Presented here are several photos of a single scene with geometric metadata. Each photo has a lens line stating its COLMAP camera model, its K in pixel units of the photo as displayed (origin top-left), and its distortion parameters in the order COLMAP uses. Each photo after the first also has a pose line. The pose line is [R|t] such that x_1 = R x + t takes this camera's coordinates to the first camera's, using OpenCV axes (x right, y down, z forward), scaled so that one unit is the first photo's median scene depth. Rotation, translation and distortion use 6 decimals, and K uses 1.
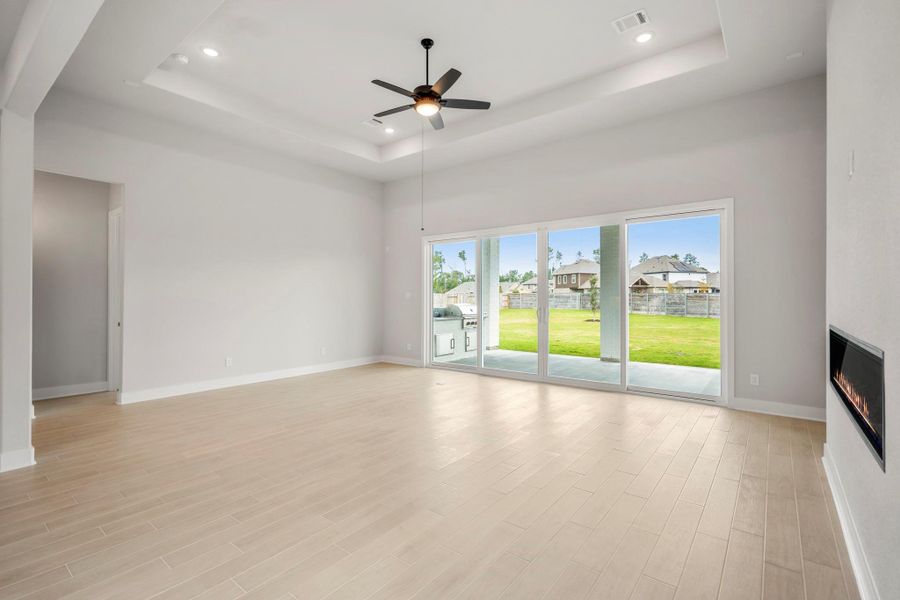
lens RADIAL K [[412.6, 0, 450.3], [0, 412.6, 293.6], [0, 0, 1]] dist [-0.001867, -0.000513]
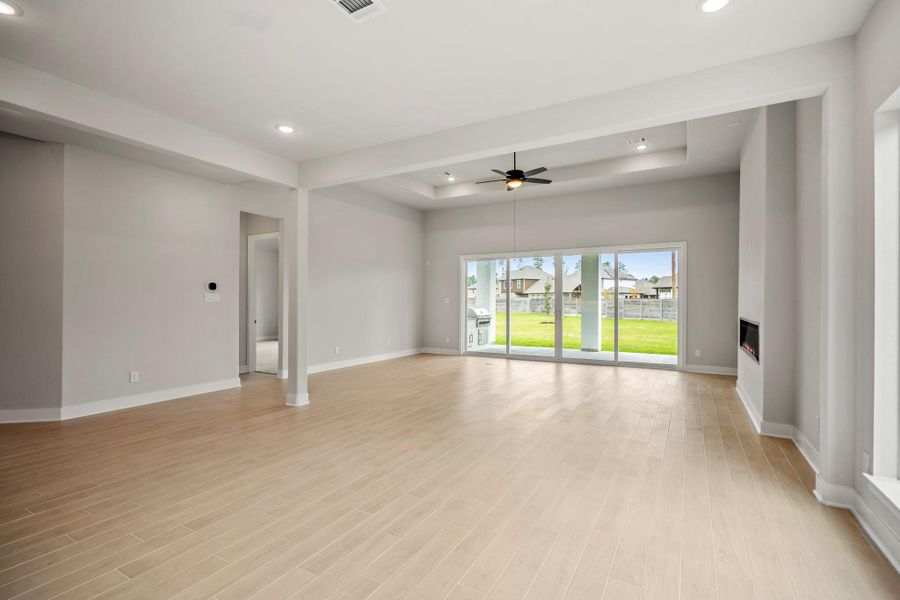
lens RADIAL K [[418.9, 0, 450.0], [0, 418.9, 300.0], [0, 0, 1]] dist [-0.002887, -0.000106]
pose [[0.989457, 0.004842, 0.144749, -0.298974], [-0.005736, 0.999967, 0.005756, -0.004281], [-0.144716, -0.006525, 0.989452, -0.314076]]
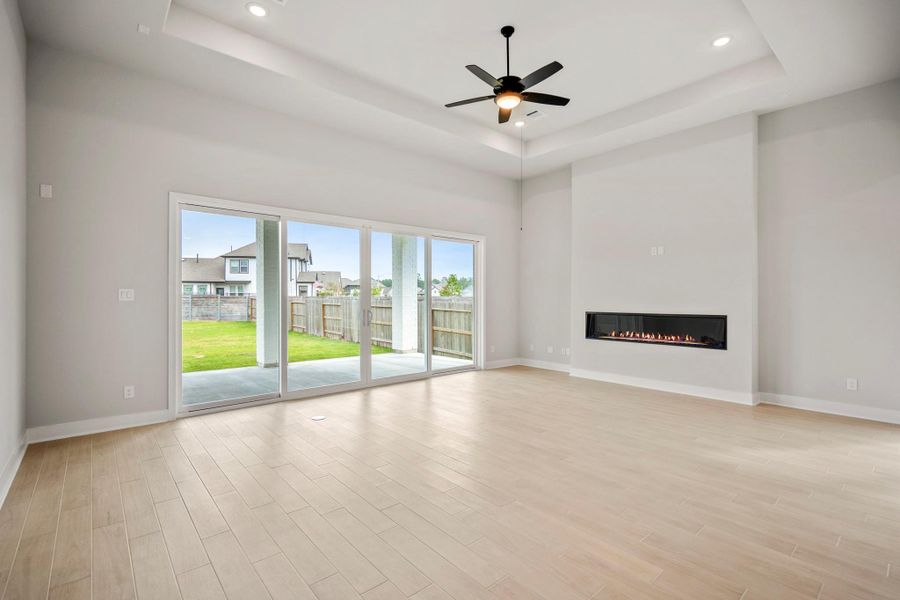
lens RADIAL K [[415.4, 0, 444.9], [0, 415.4, 302.7], [0, 0, 1]] dist [0.000098, 0.000362]
pose [[0.190602, -0.007202, 0.981641, -0.578025], [-0.012137, 0.999879, 0.009693, 0.004926], [-0.981592, -0.013762, 0.190491, 0.540159]]
